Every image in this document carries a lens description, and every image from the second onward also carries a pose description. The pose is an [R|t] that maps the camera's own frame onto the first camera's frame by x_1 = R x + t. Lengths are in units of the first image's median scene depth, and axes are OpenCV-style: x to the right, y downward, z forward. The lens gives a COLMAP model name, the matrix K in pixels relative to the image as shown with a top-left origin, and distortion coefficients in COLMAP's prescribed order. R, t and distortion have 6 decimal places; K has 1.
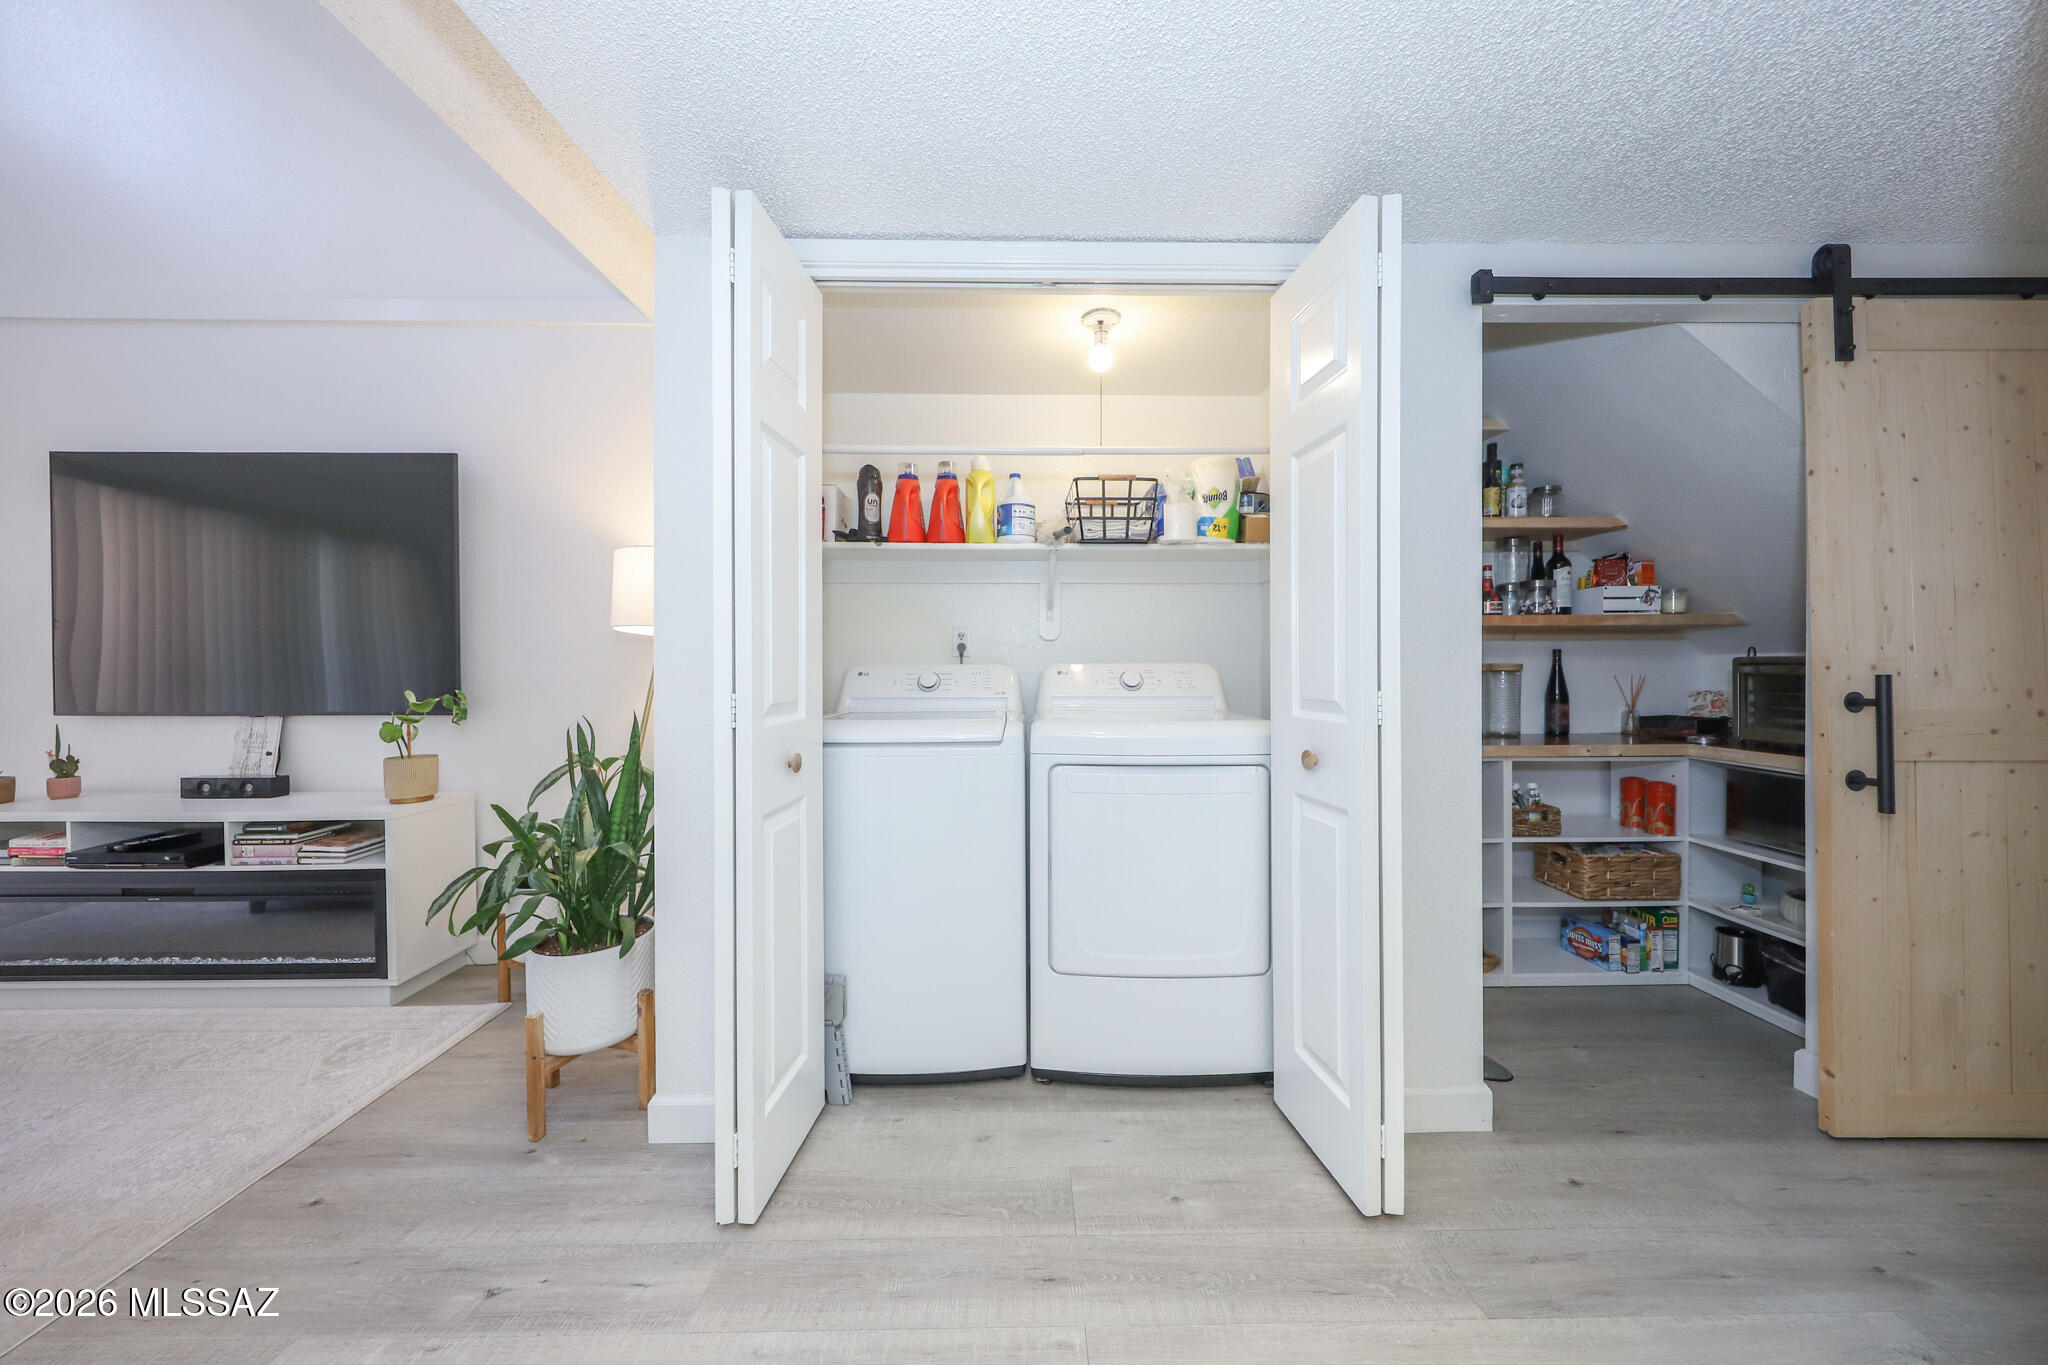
lens RADIAL K [[663.1, 0, 1019.9], [0, 663.1, 678.4], [0, 0, 1]] dist [0.017749, -0.000070]
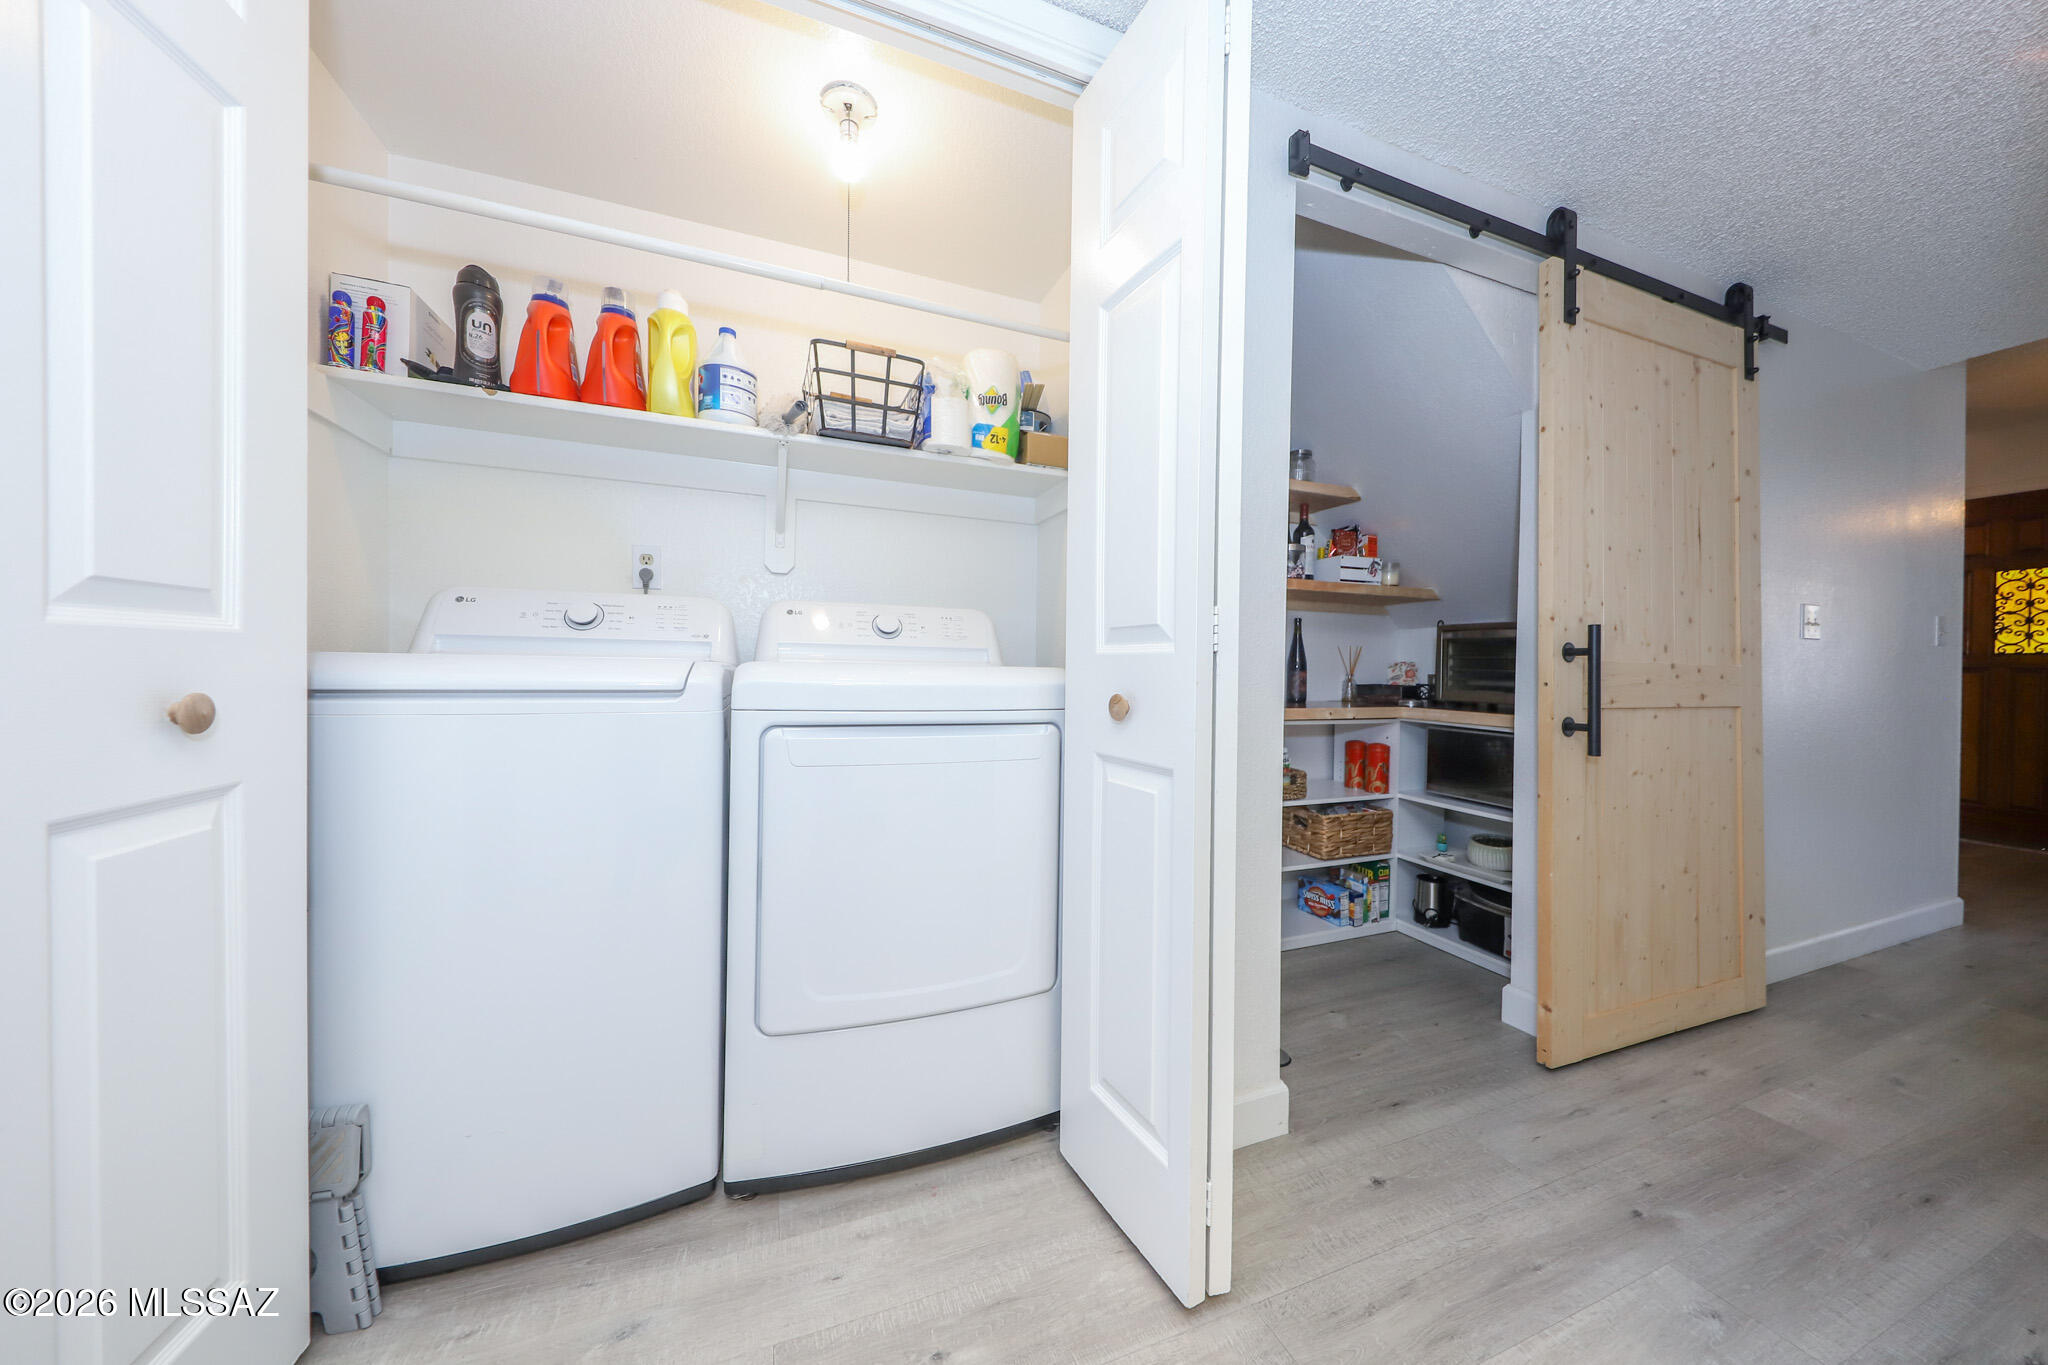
lens RADIAL K [[670.0, 0, 1003.7], [0, 670.0, 673.3], [0, 0, 1]] dist [0.013619, -0.000074]
pose [[0.939497, 0.017421, 0.342114, 0.031669], [-0.018032, 0.999836, -0.001394, 0.060558], [-0.342083, -0.004859, 0.939657, 0.224968]]
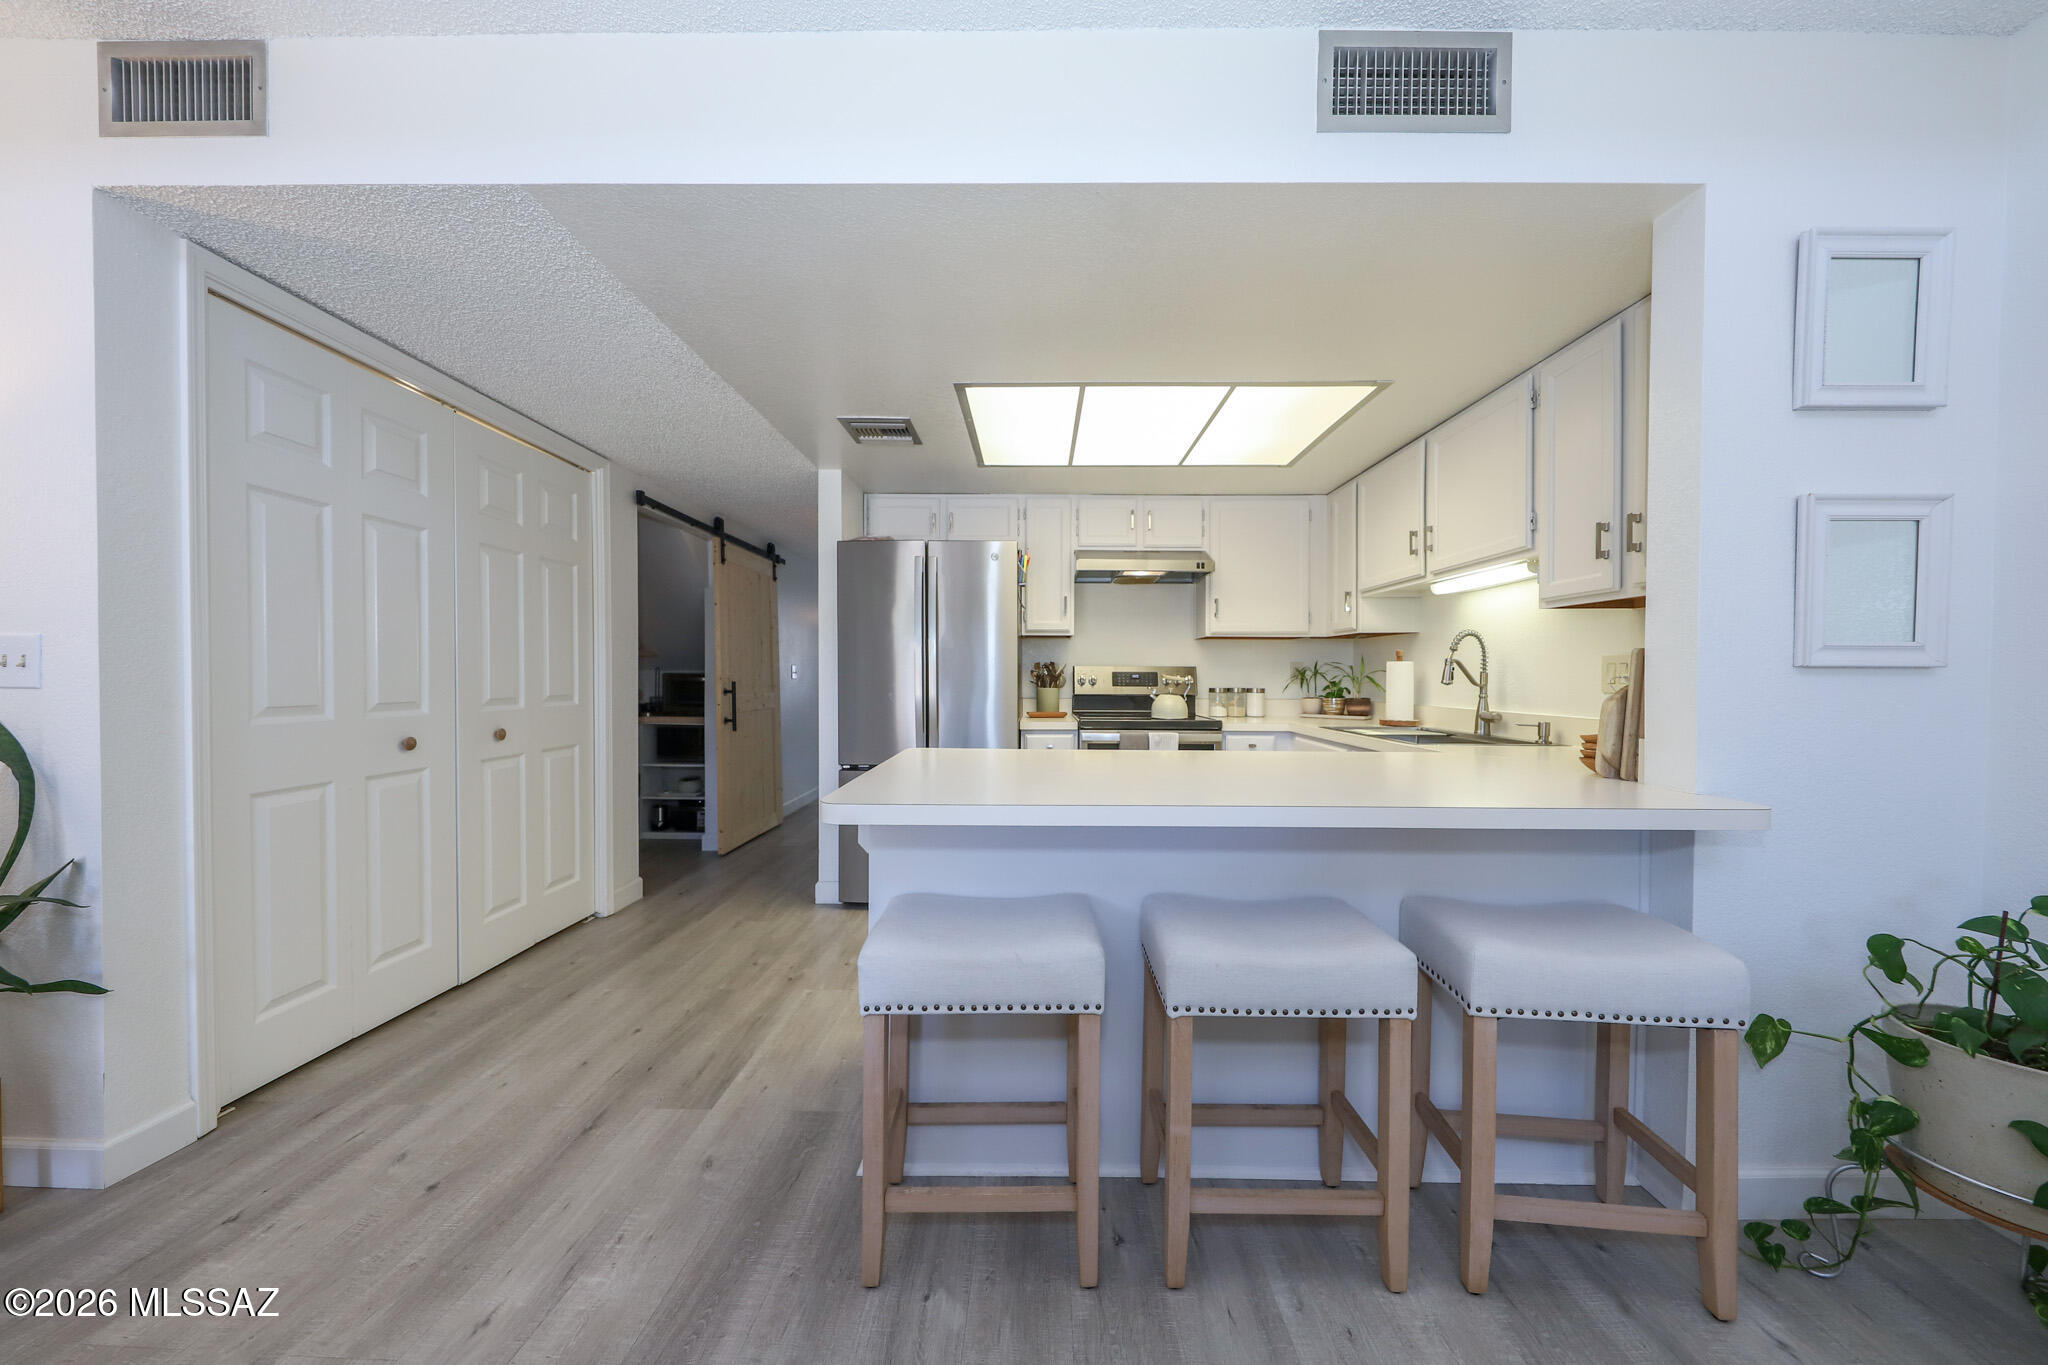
lens RADIAL K [[662.2, 0, 1032.7], [0, 662.2, 675.9], [0, 0, 1]] dist [0.000287, 0.000031]
pose [[0.030258, 0.005736, 0.999526, -0.966733], [0.004674, 0.999972, -0.005880, -0.004030], [-0.999531, 0.004850, 0.030230, -0.208227]]
